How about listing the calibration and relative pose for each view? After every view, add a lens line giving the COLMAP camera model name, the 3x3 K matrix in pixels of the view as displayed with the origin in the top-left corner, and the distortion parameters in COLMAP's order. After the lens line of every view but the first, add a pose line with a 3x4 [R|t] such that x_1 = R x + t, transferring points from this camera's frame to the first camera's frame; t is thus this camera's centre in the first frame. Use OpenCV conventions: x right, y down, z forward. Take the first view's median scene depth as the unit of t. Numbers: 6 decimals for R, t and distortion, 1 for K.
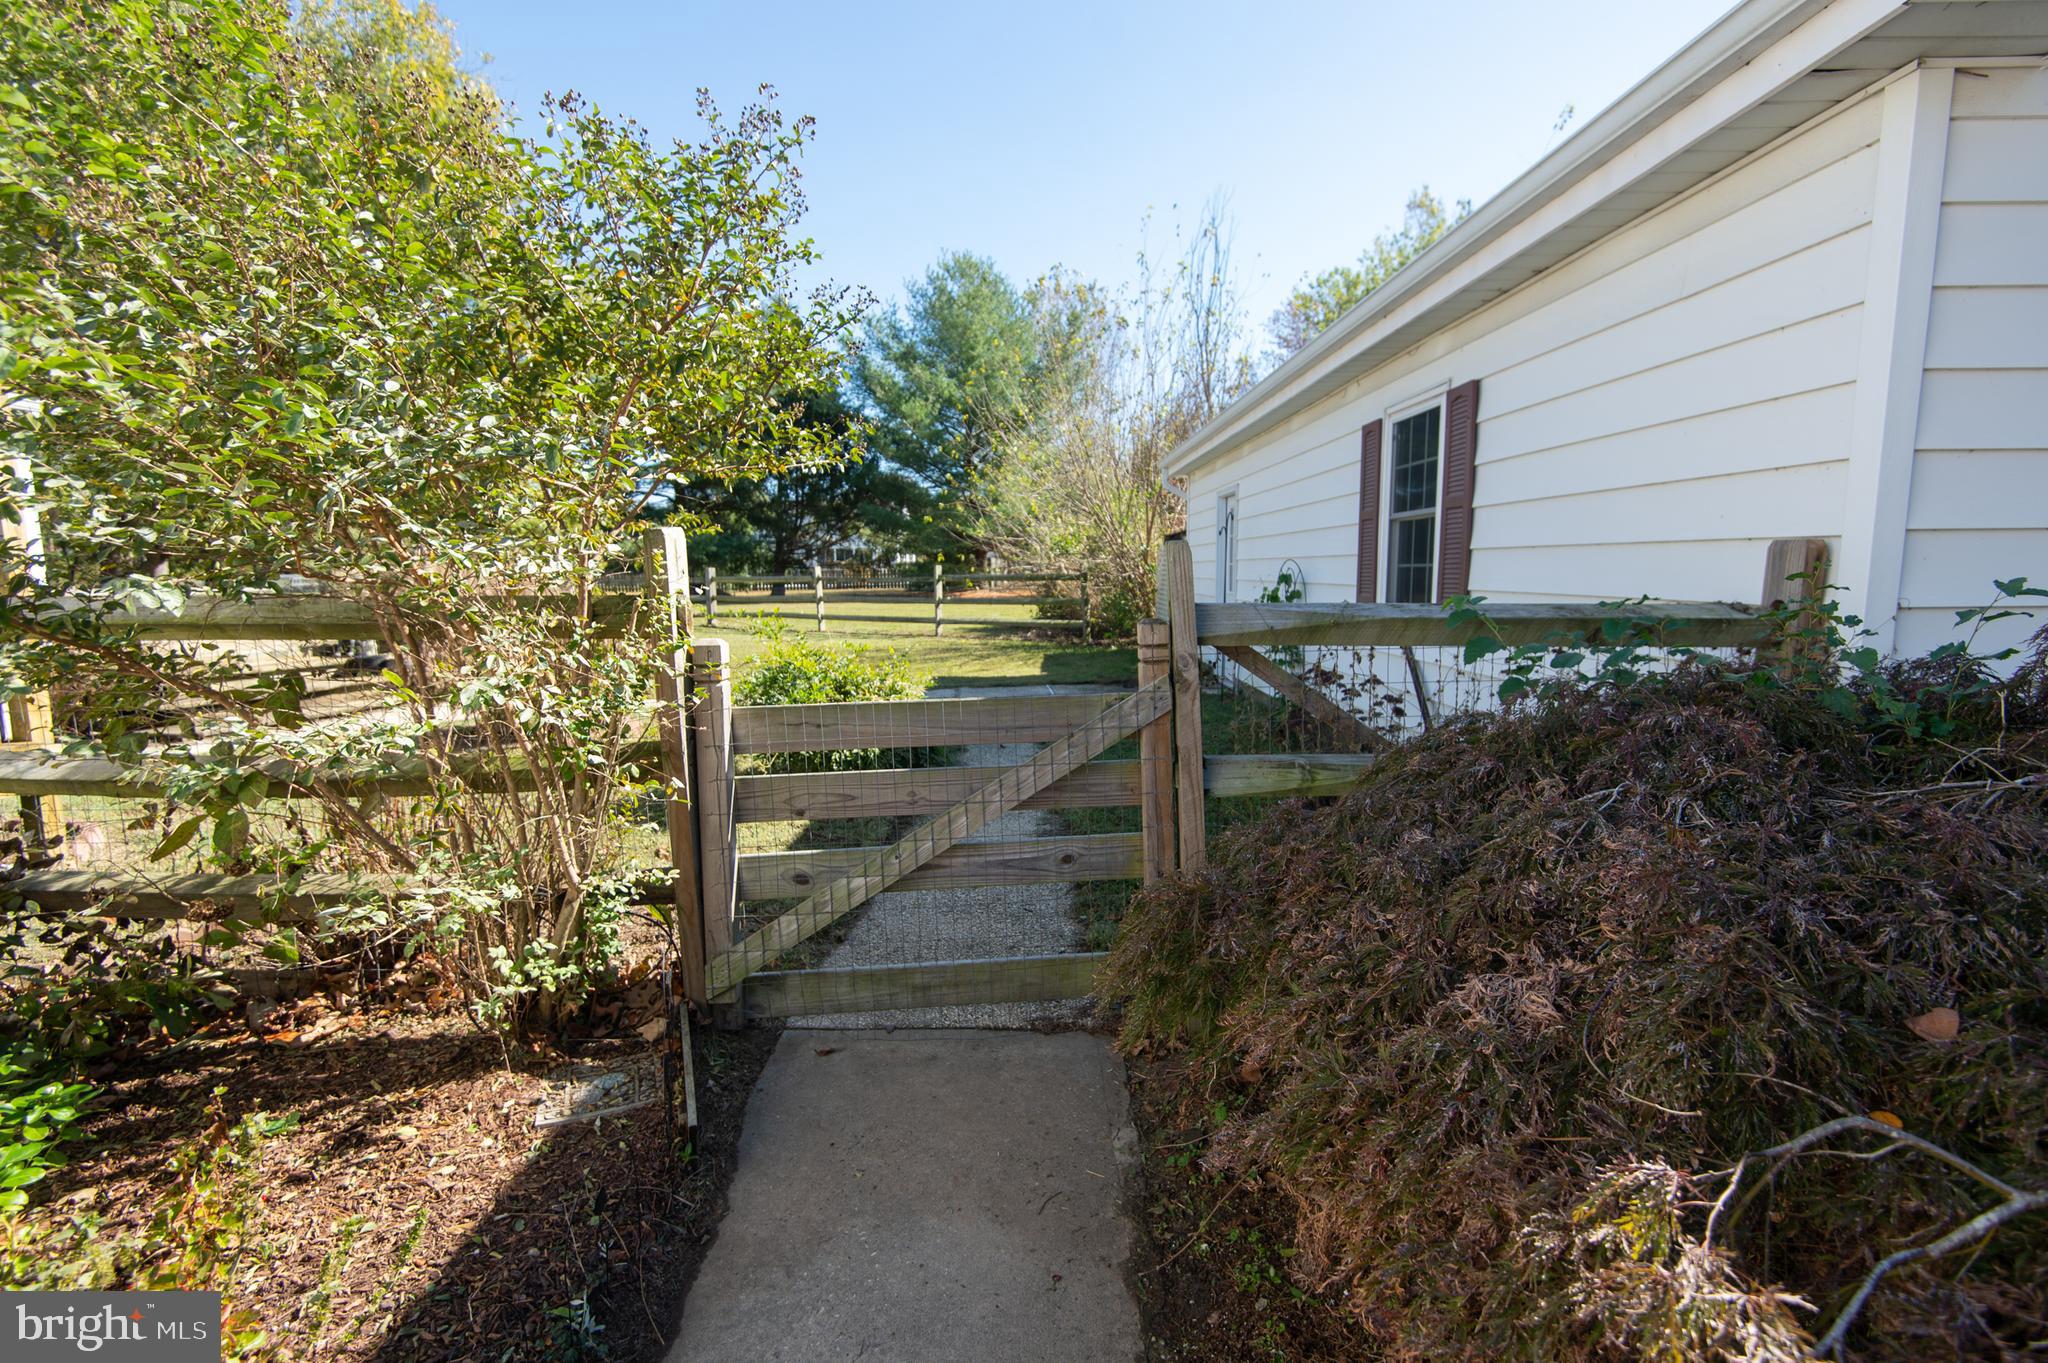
lens RADIAL K [[931.1, 0, 1024.0], [0, 931.1, 681.5], [0, 0, 1]] dist [0.028255, -0.019513]
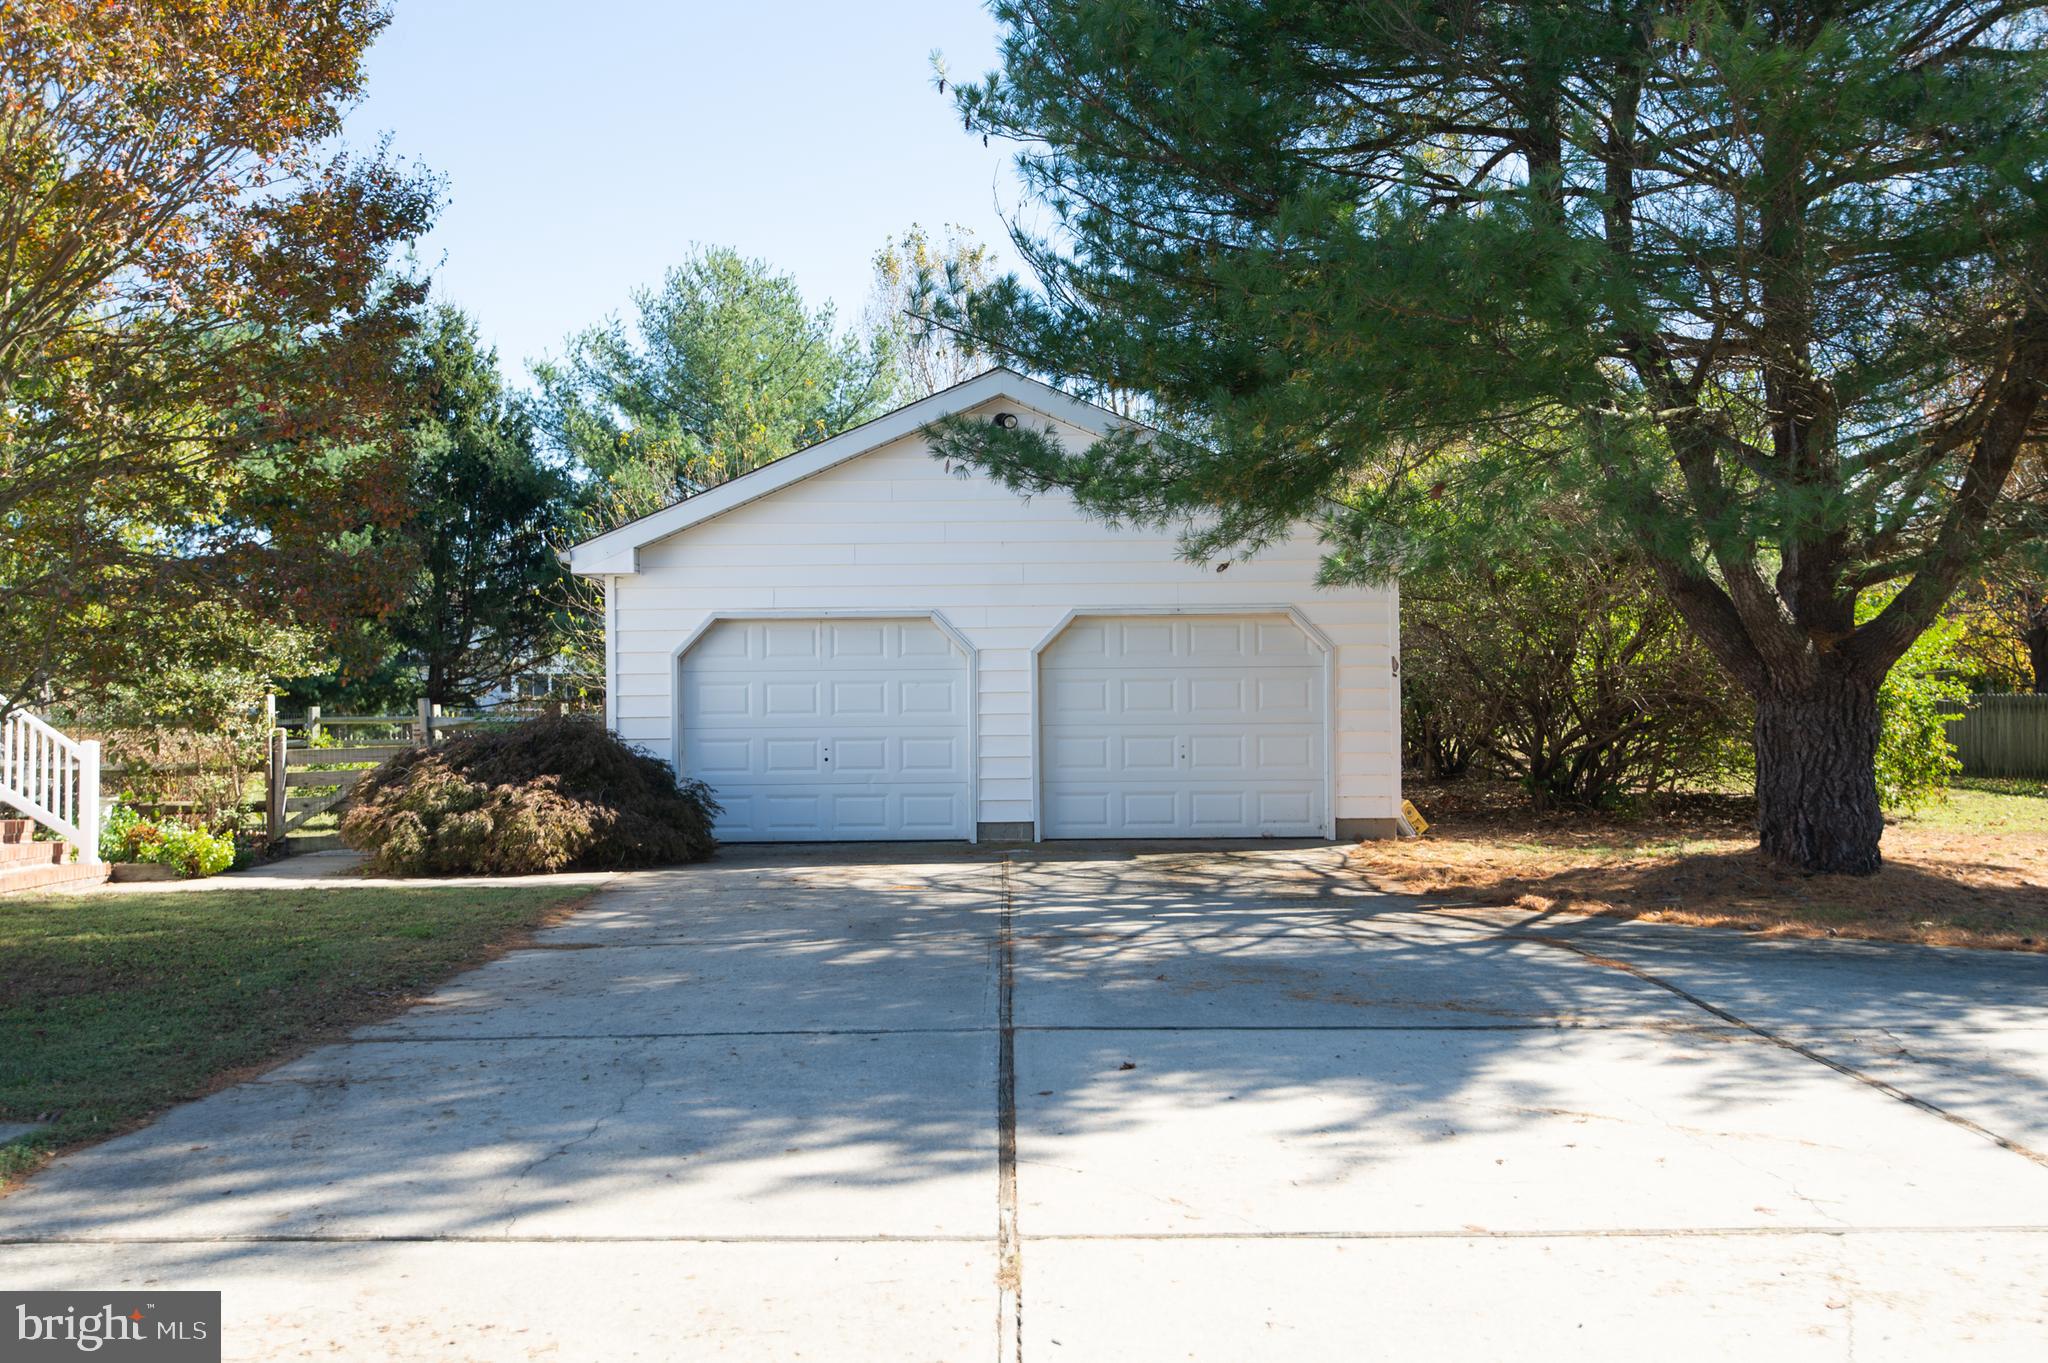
lens RADIAL K [[1959.4, 0, 1017.3], [0, 1959.4, 689.7], [0, 0, 1]] dist [0.010843, 0.004009]
pose [[0.999992, -0.000523, 0.004045, 0.145984], [0.001037, 0.991735, -0.128300, 0.046371], [-0.003944, 0.128304, 0.991727, -0.384690]]
